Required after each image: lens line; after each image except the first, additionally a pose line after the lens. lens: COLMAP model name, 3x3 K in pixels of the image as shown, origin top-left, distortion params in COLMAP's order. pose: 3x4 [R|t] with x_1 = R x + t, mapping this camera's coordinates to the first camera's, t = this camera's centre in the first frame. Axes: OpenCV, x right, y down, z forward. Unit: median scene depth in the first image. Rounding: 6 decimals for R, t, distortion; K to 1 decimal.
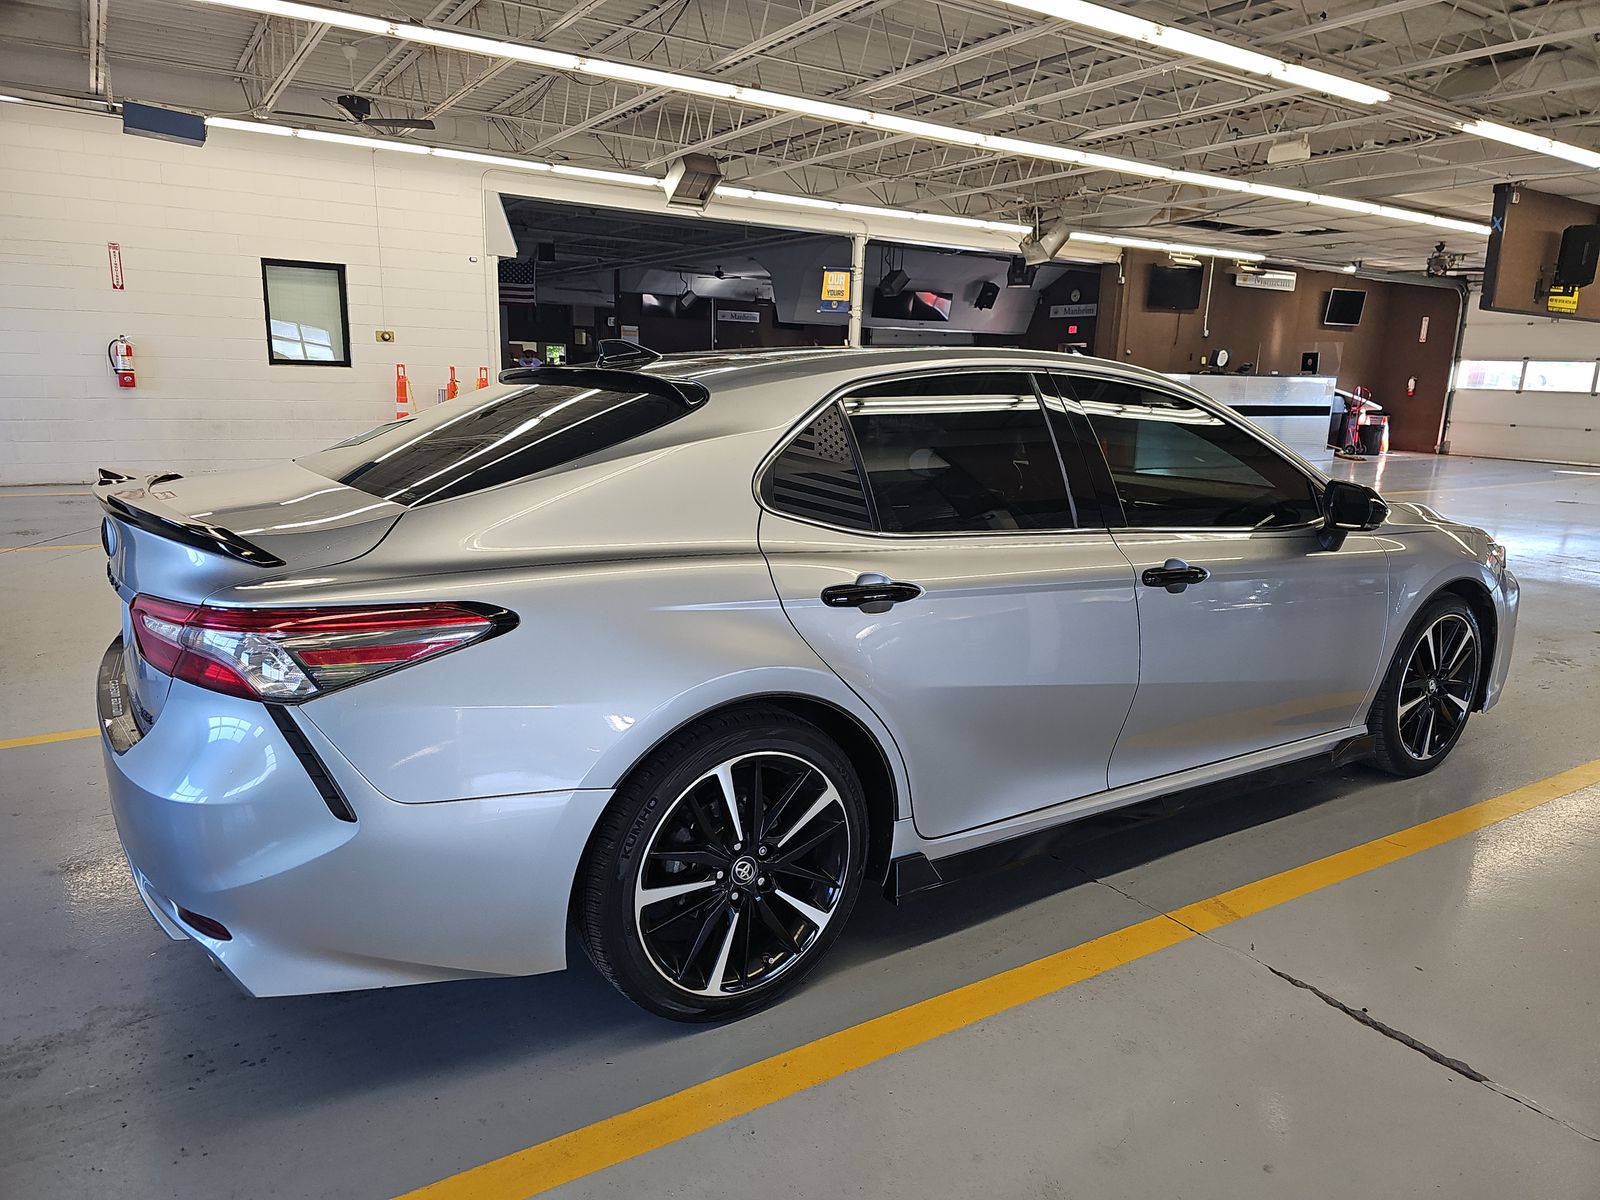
lens RADIAL K [[1063.1, 0, 783.8], [0, 1063.1, 604.3], [0, 0, 1]] dist [0.068730, -0.058044]
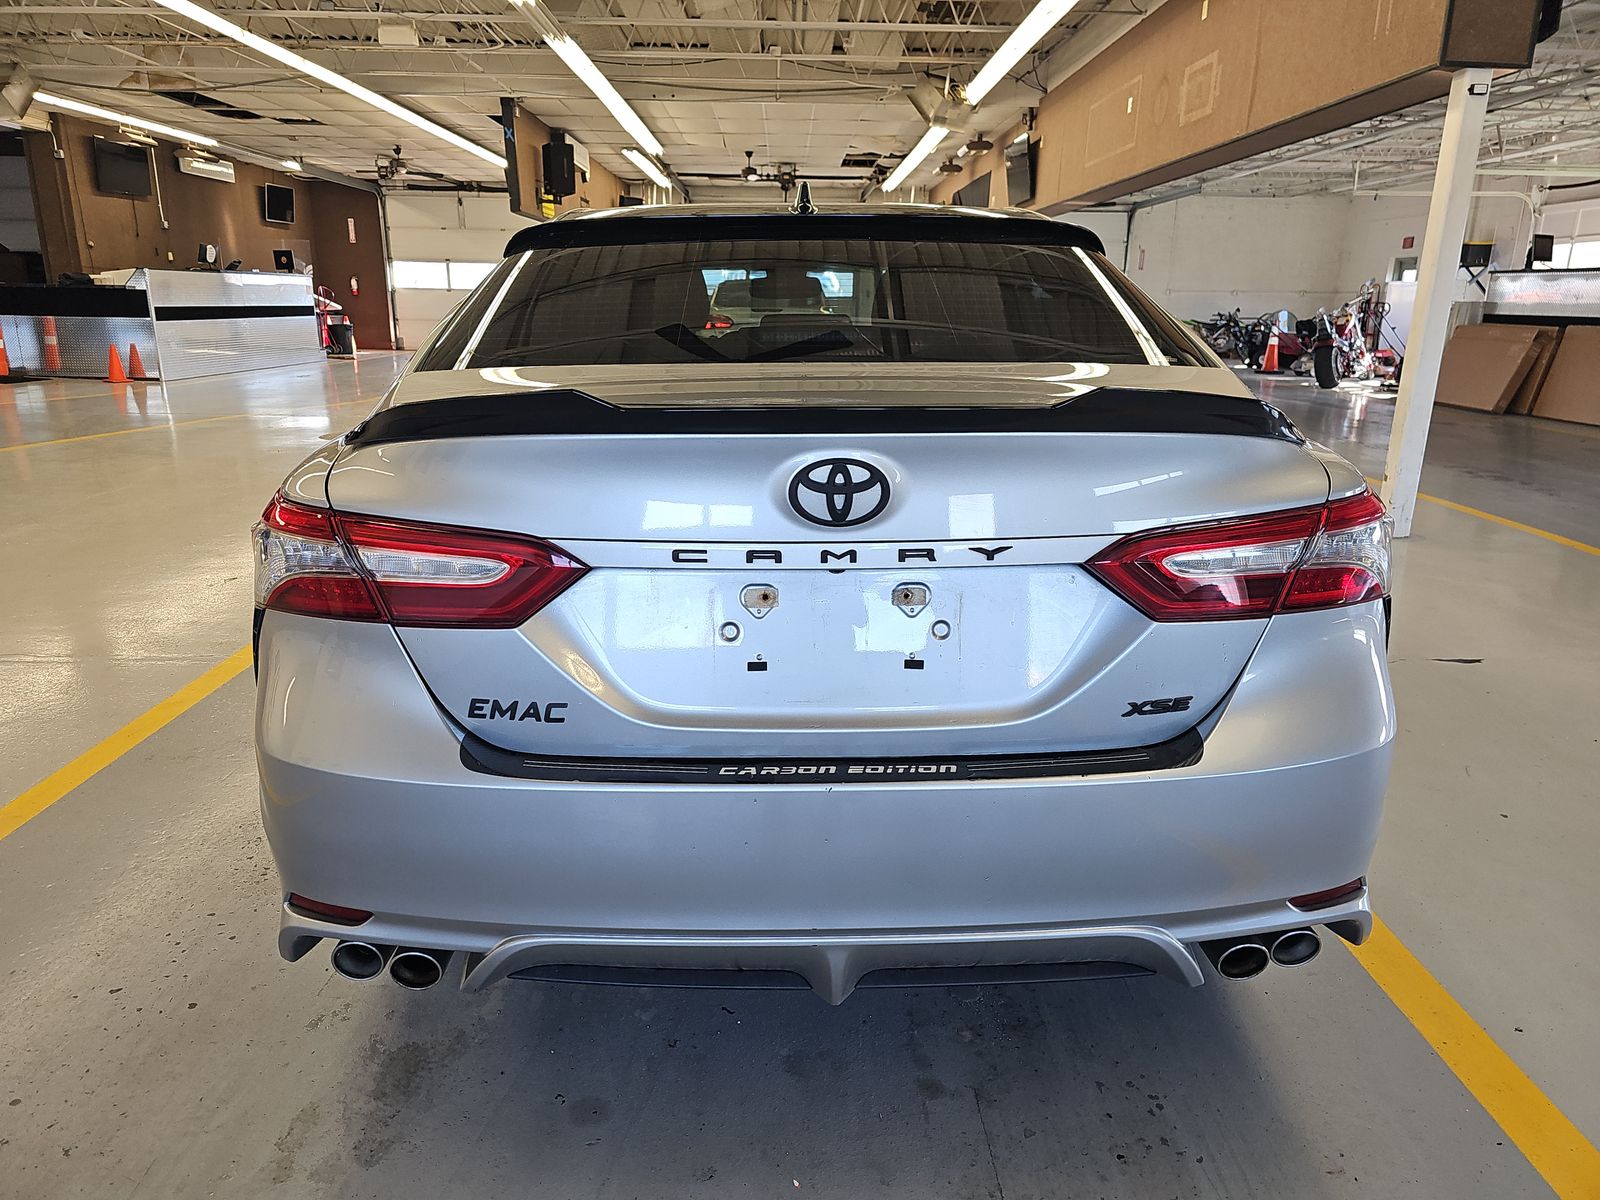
lens RADIAL K [[1063.1, 0, 783.8], [0, 1063.1, 604.3], [0, 0, 1]] dist [0.068730, -0.058044]
pose [[0.509771, -0.259193, 0.820337, -0.165080], [0.193007, 0.963686, 0.184547, -0.017692], [-0.838380, 0.064254, 0.541285, 0.113200]]
